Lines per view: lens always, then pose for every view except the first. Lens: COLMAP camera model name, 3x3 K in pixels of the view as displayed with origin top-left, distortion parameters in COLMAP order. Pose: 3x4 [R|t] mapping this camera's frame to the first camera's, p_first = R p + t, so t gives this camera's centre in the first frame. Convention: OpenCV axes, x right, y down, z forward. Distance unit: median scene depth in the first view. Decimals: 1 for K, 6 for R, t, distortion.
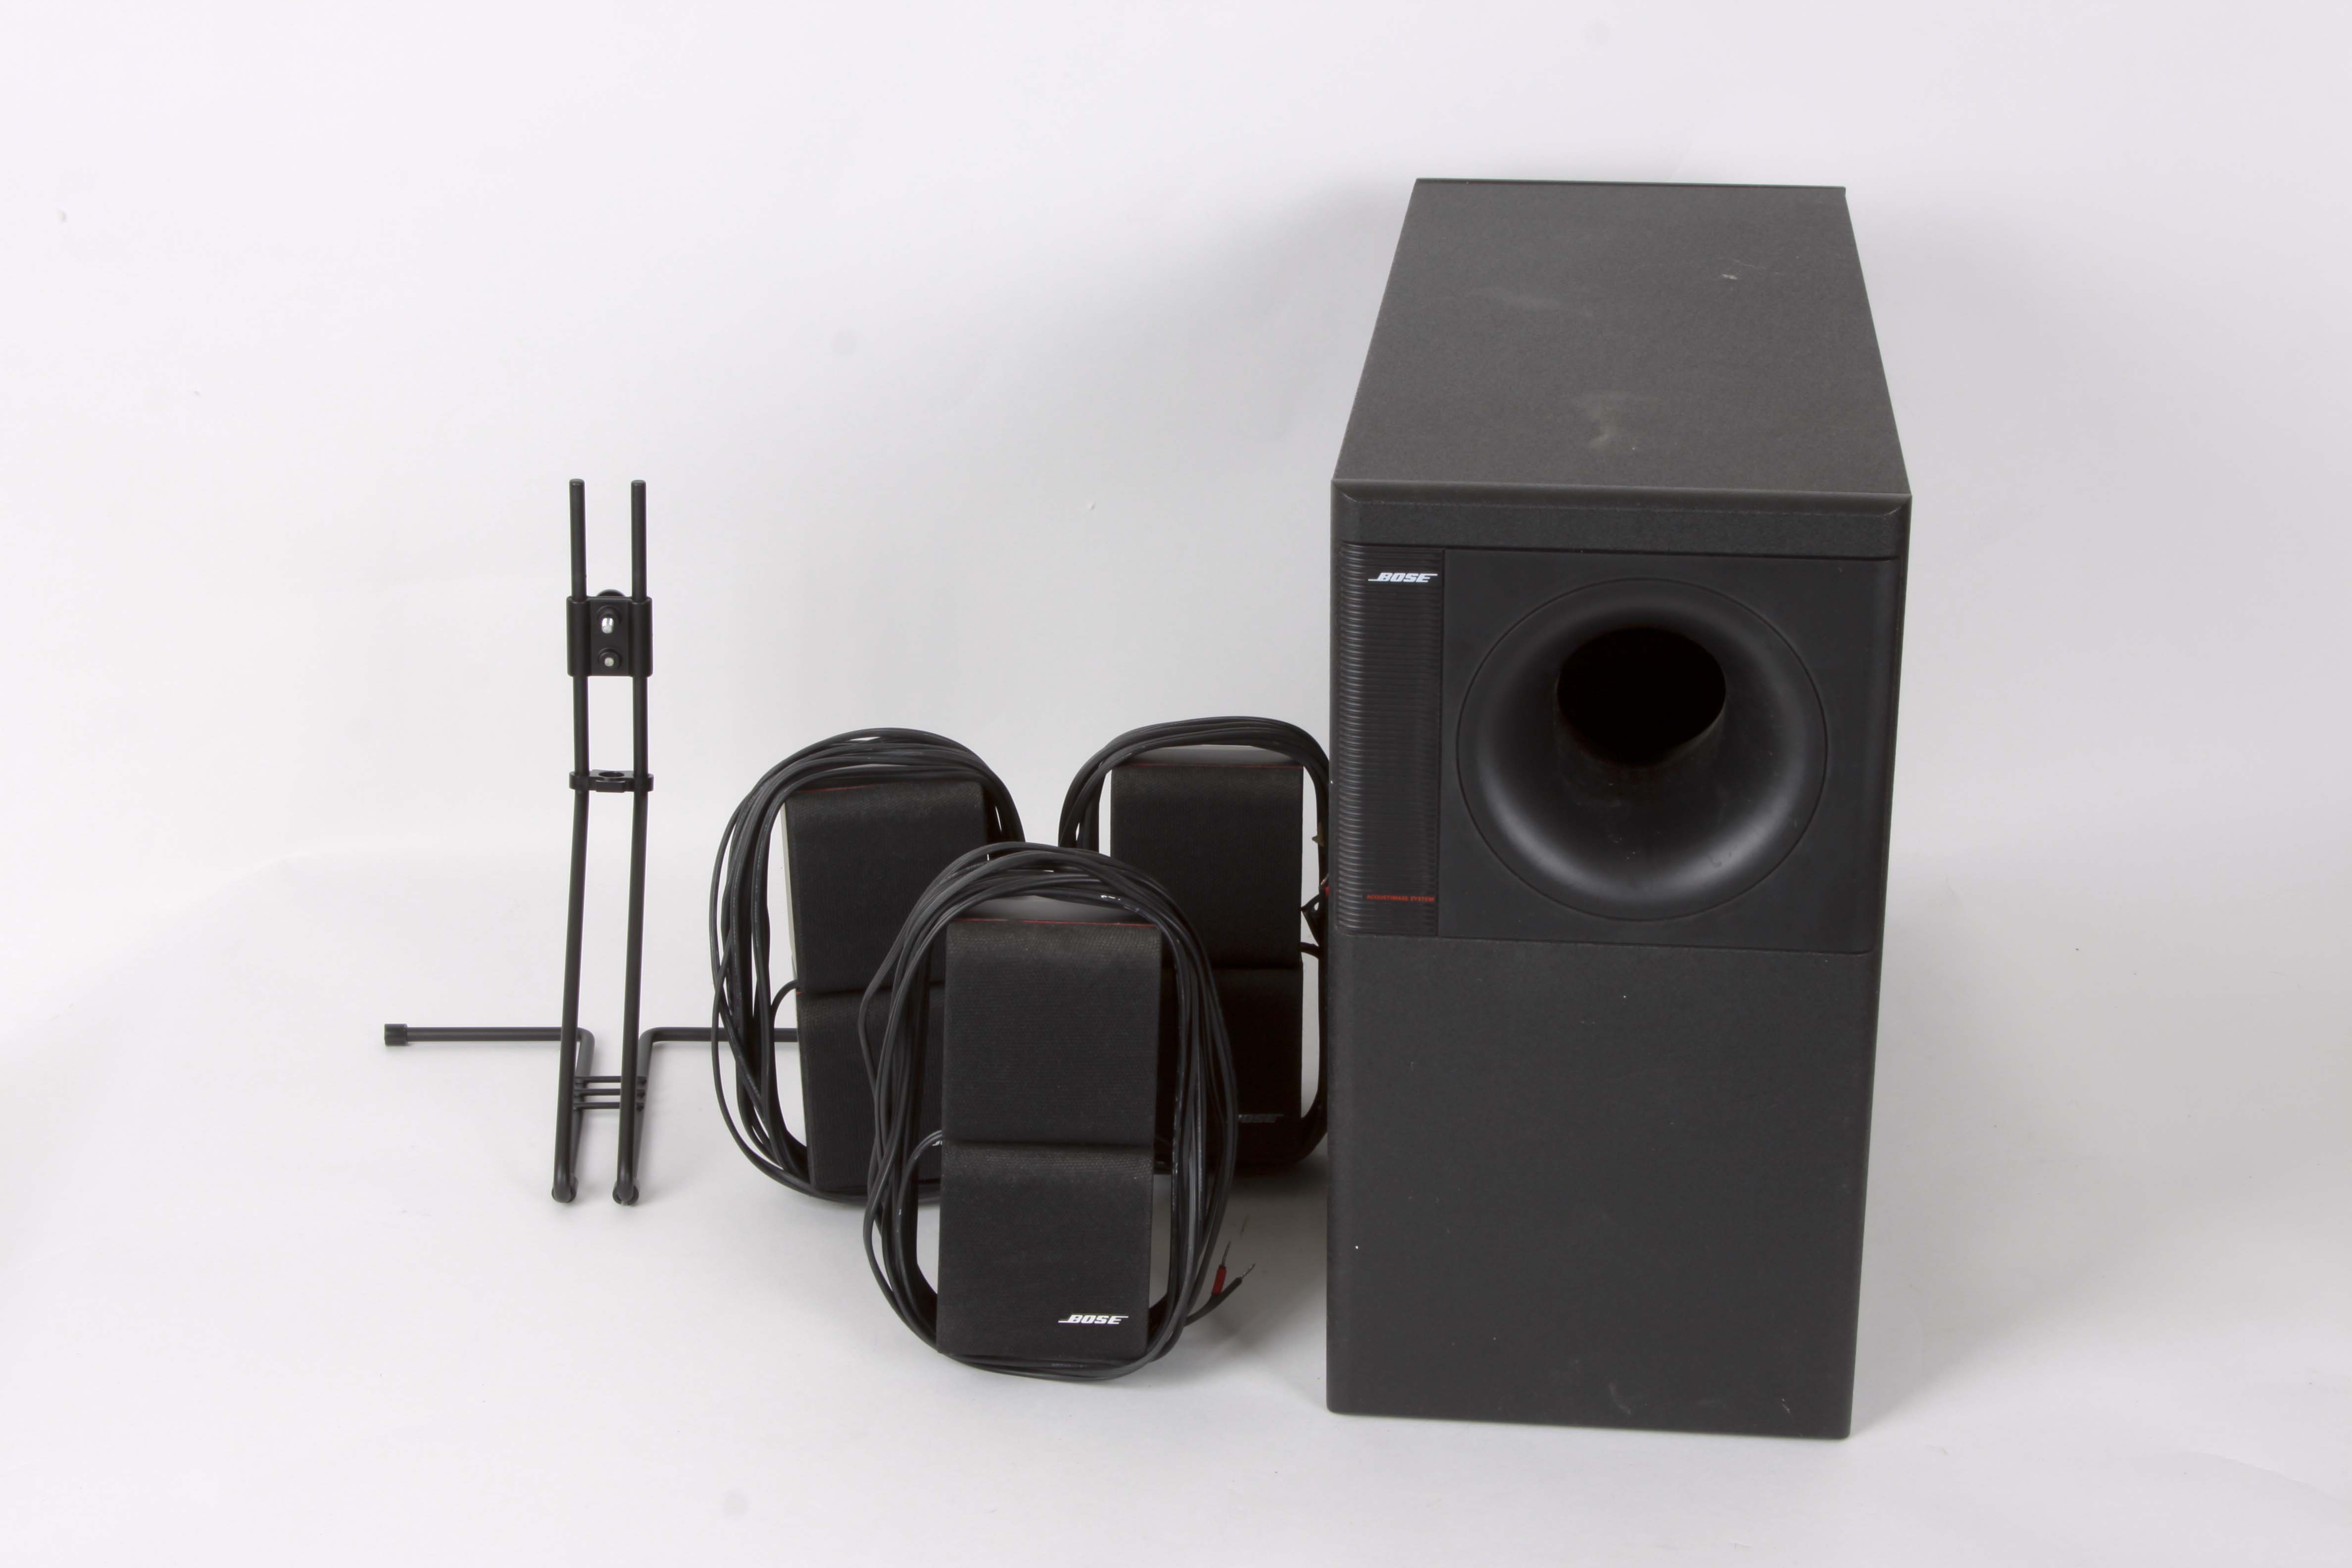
lens RADIAL K [[3497.7, 0, 1221.3], [0, 3497.7, 751.9], [0, 0, 1]] dist [-0.007099, 0.000000]
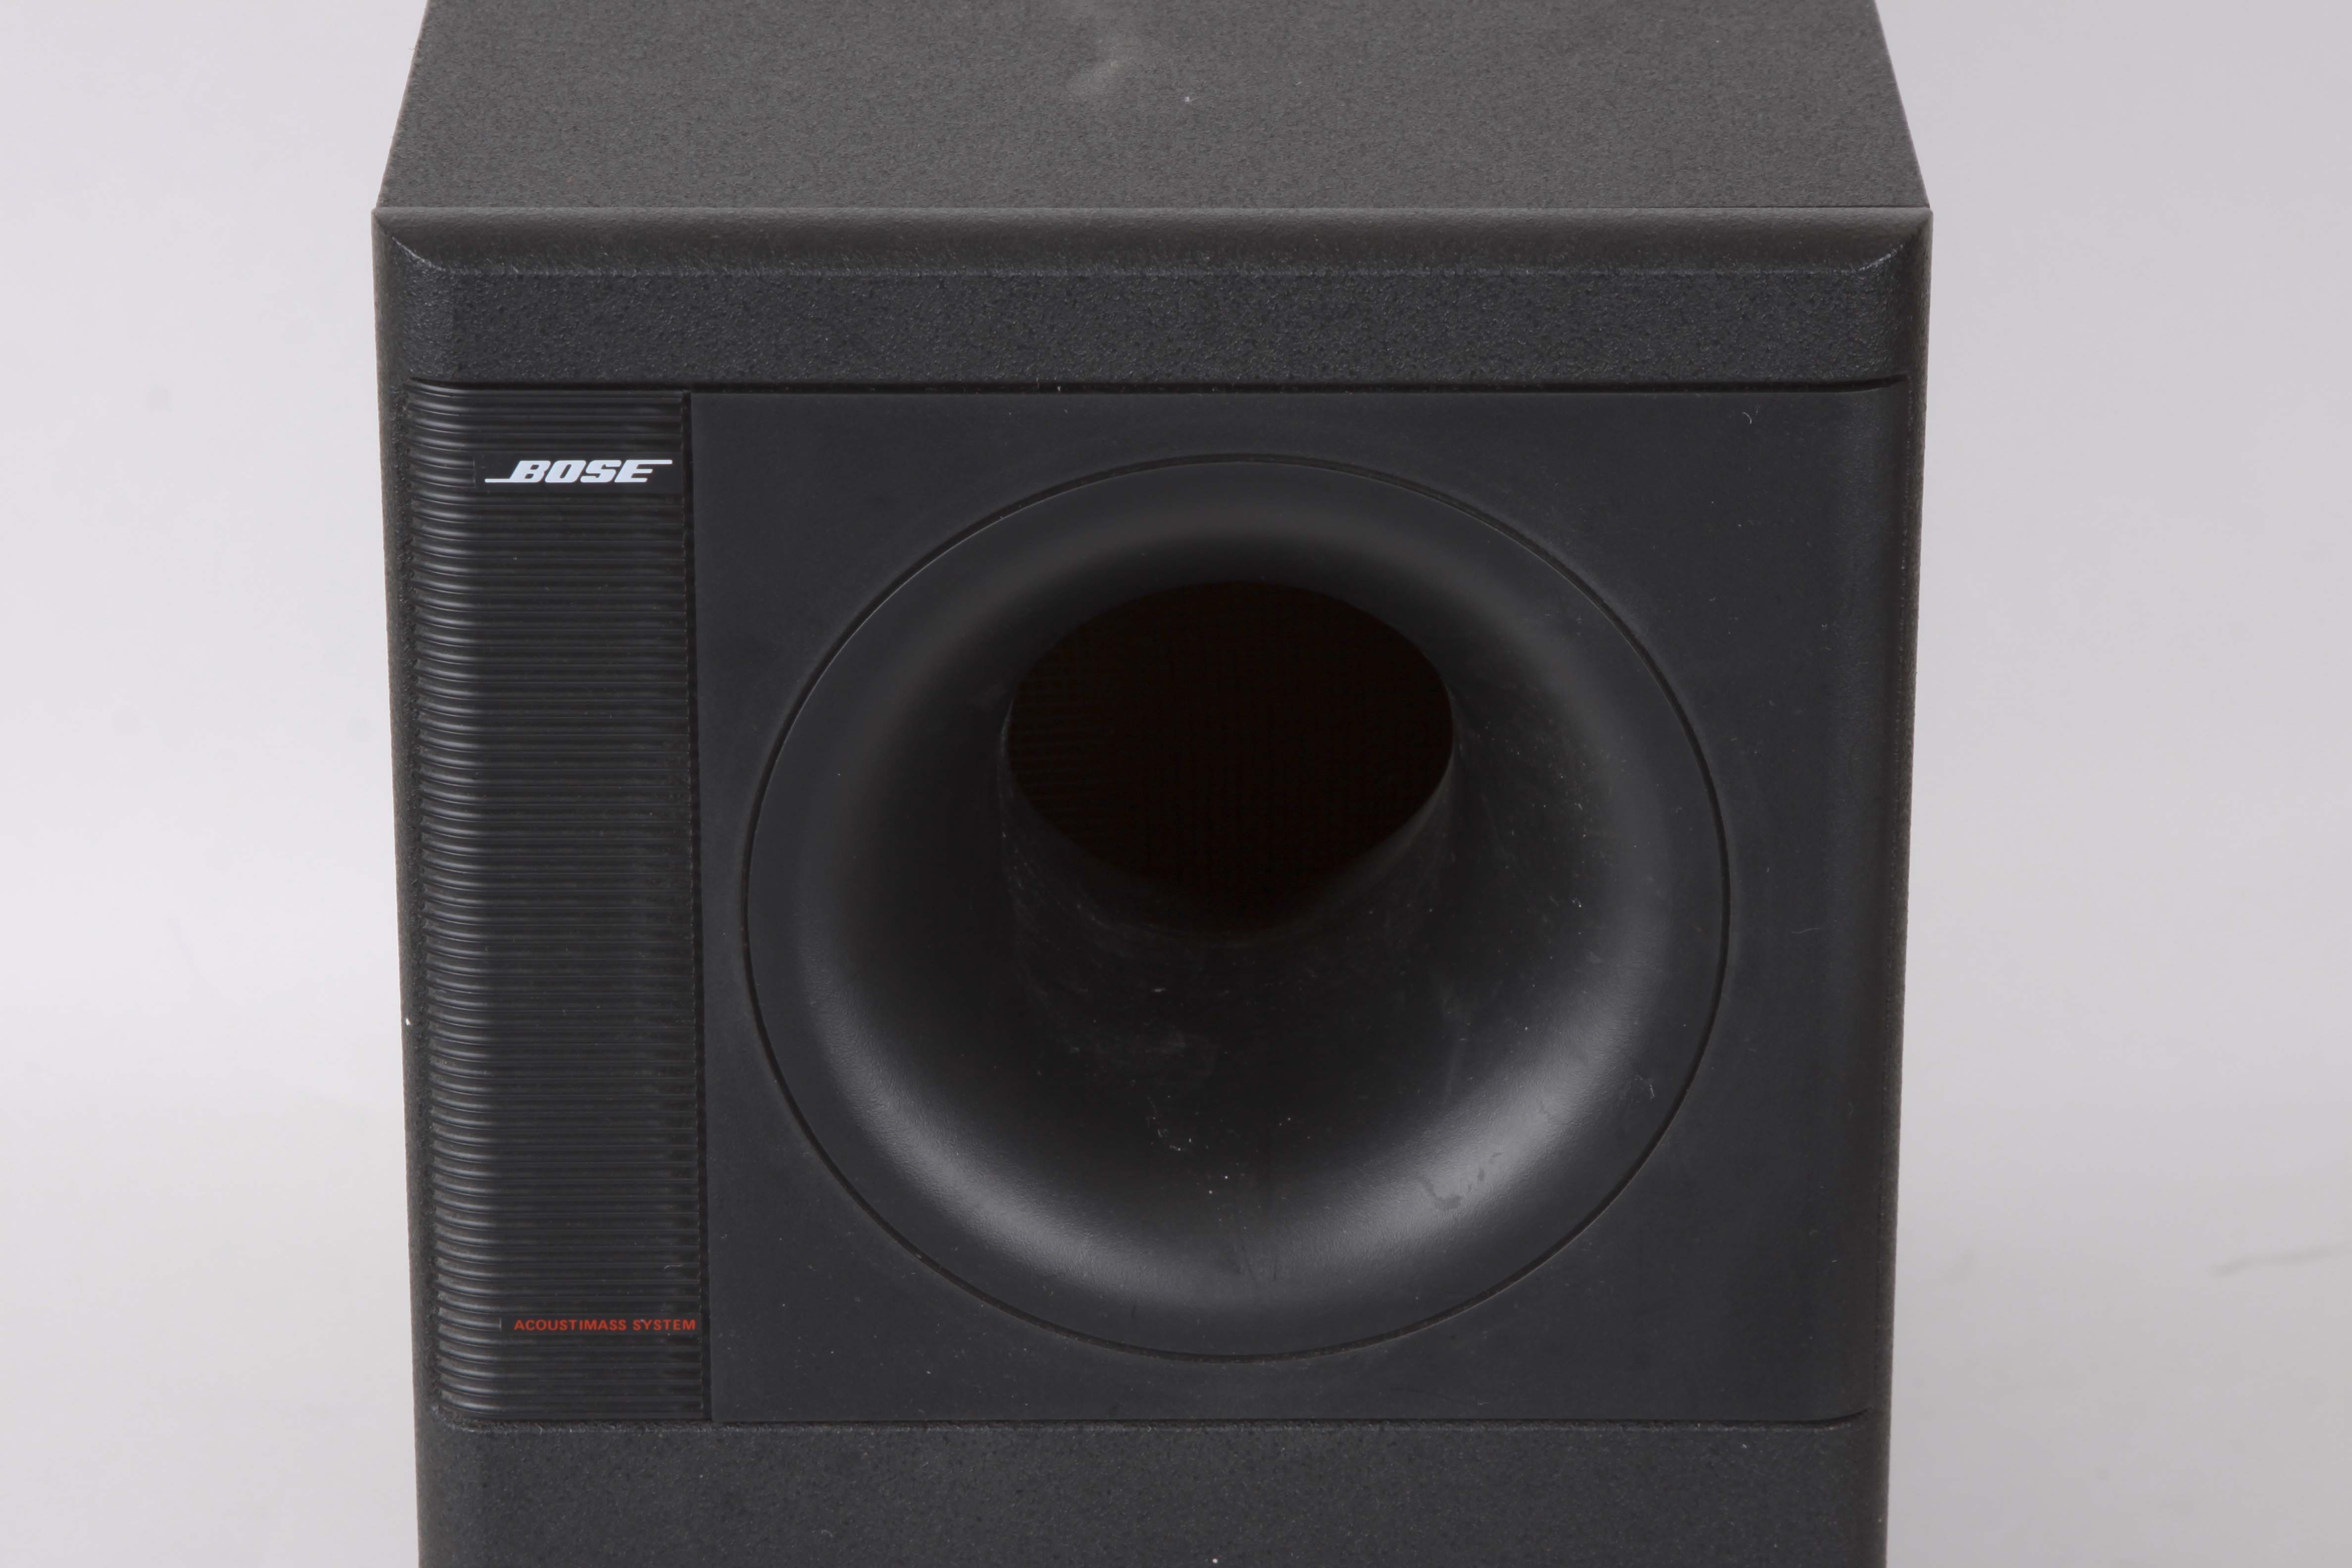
lens RADIAL K [[8271.0, 0, 1201.6], [0, 8271.0, 776.3], [0, 0, 1]] dist [0.513226, 0.000000]
pose [[0.992996, -0.035467, 0.112698, 0.017338], [0.033780, 0.999287, 0.016849, -0.030170], [-0.113216, -0.012924, 0.993486, 0.121811]]
